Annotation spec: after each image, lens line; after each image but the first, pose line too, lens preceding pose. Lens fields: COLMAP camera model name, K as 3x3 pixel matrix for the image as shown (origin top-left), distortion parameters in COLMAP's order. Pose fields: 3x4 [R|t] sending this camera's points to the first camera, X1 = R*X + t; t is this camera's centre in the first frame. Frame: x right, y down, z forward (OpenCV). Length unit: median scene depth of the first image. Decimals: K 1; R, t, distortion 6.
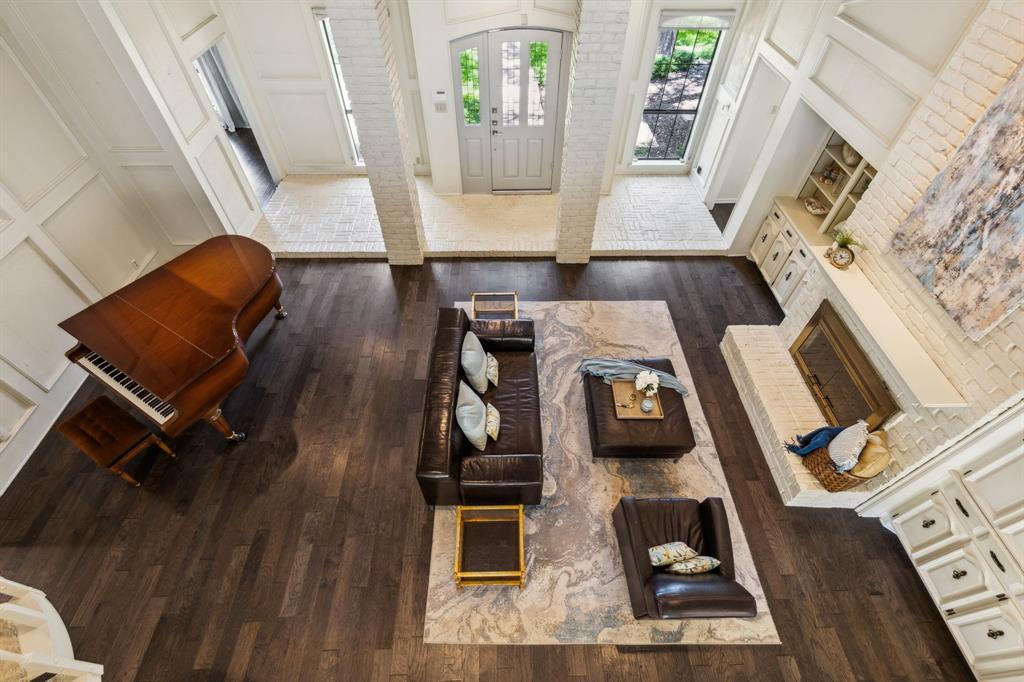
lens RADIAL K [[466.0, 0, 508.0], [0, 466.0, 337.6], [0, 0, 1]] dist [0.010604, 0.000221]
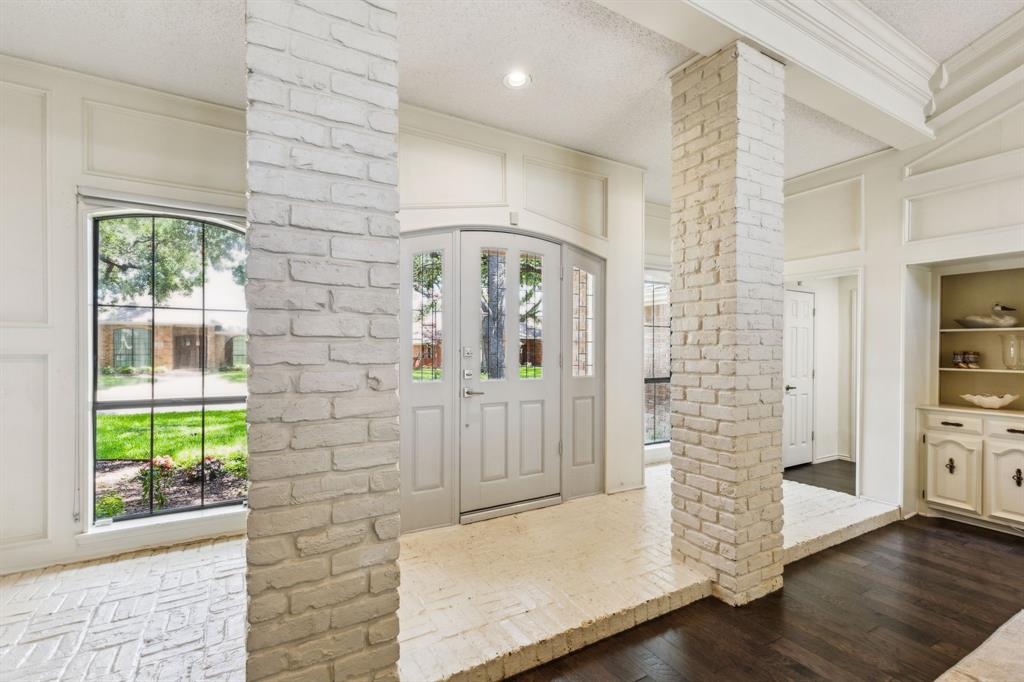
lens RADIAL K [[466.0, 0, 516.5], [0, 466.0, 345.6], [0, 0, 1]] dist [0.010604, 0.000221]
pose [[0.873088, -0.000994, 0.487562, -0.248230], [0.363071, 0.668763, -0.648796, -0.117669], [-0.325418, 0.743475, 0.584249, 0.660770]]
